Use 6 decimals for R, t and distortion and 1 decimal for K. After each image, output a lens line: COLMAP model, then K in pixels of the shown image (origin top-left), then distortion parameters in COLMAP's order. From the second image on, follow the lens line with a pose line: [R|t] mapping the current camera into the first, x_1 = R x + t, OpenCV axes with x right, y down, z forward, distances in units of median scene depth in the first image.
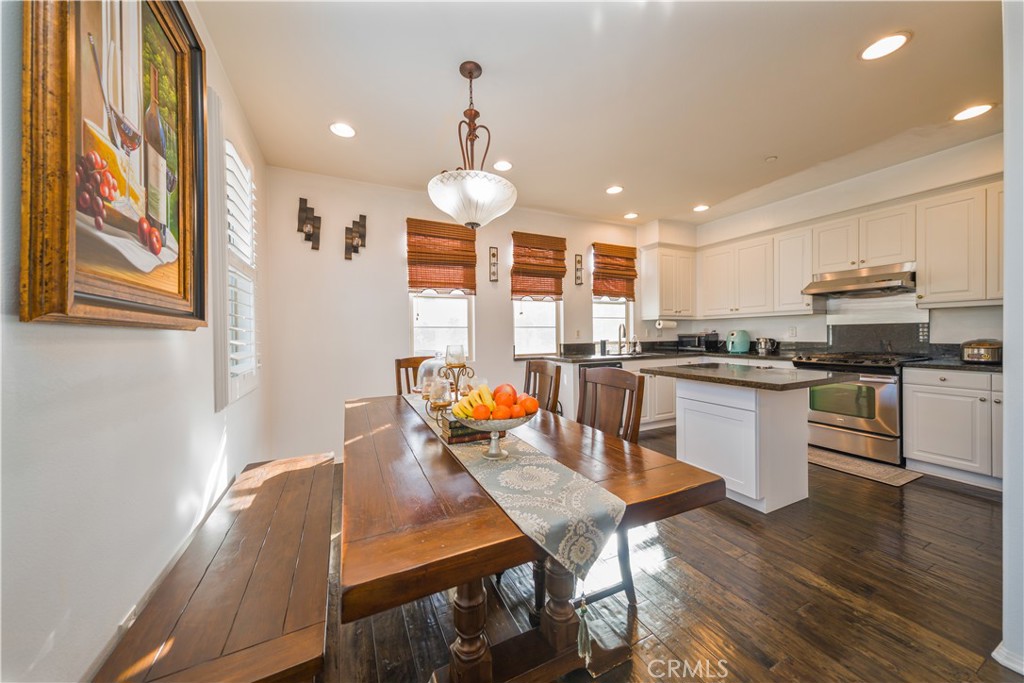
lens RADIAL K [[352.2, 0, 513.9], [0, 352.2, 338.8], [0, 0, 1]] dist [0.010810, -0.000300]
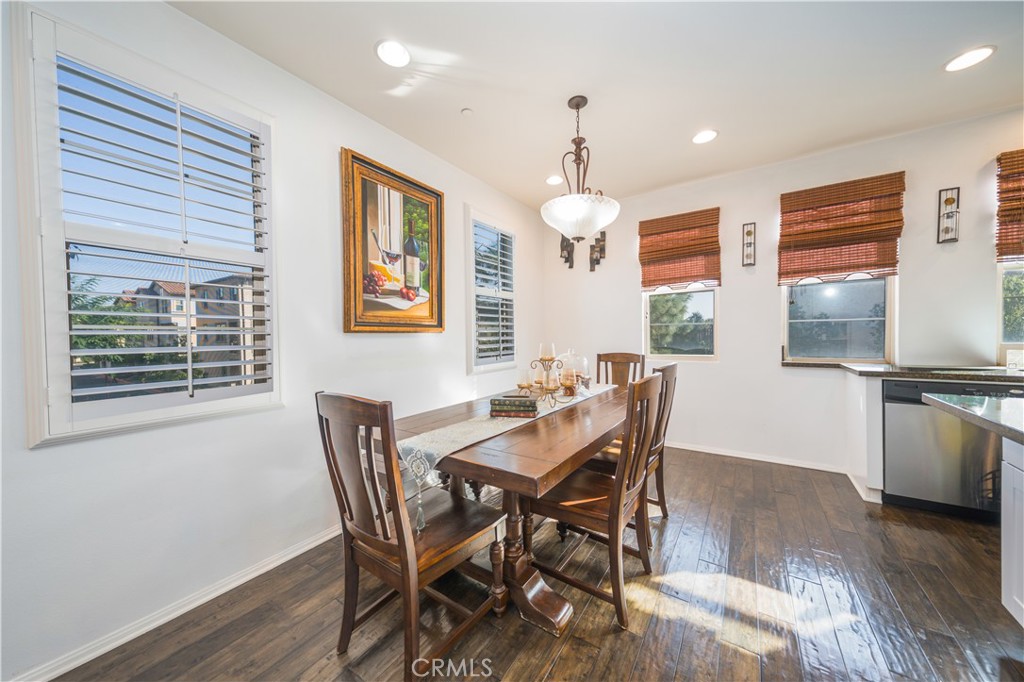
lens RADIAL K [[352.2, 0, 513.9], [0, 352.2, 338.3], [0, 0, 1]] dist [0.010810, -0.000300]
pose [[0.499345, 0.015506, -0.866264, 0.367907], [-0.000426, 0.999844, 0.017652, -0.009705], [0.866403, -0.008446, 0.499274, 0.118290]]
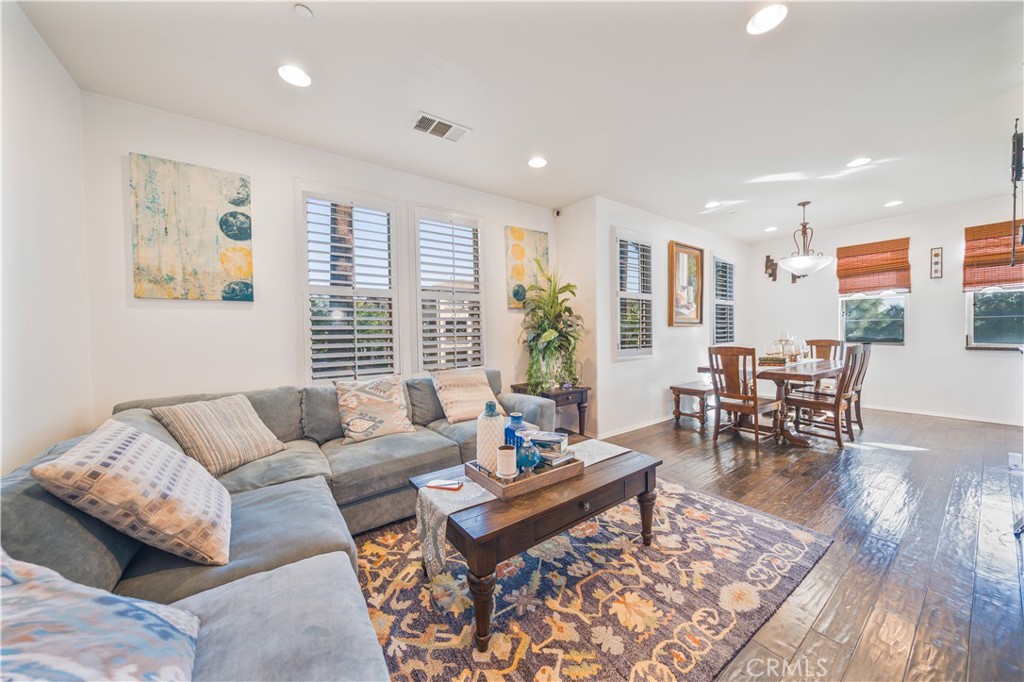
lens RADIAL K [[355.3, 0, 513.0], [0, 355.3, 335.9], [0, 0, 1]] dist [0.000312, -0.000029]
pose [[0.170645, 0.021379, -0.985101, 0.813772], [0.003565, 0.999745, 0.022314, -0.006619], [0.985326, -0.007320, 0.170525, -0.524556]]
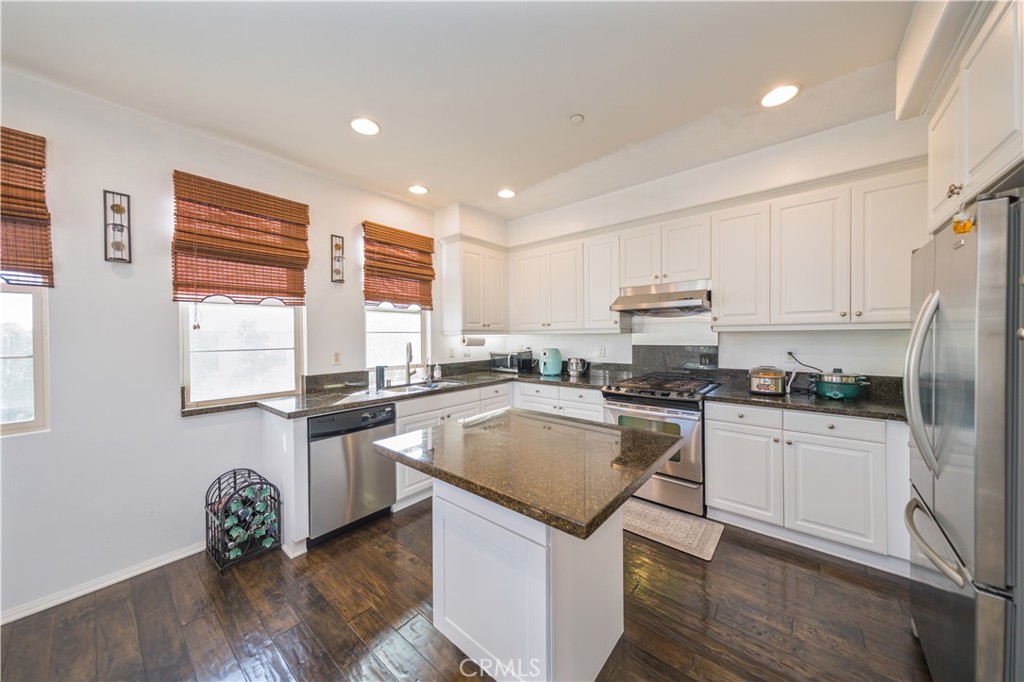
lens RADIAL K [[340.5, 0, 518.7], [0, 340.5, 341.2], [0, 0, 1]] dist [-0.000657, -0.000267]
pose [[0.907720, -0.004525, 0.419553, 0.244011], [0.004474, 0.999989, 0.001107, -0.047697], [-0.419554, 0.000872, 0.907730, 0.317846]]
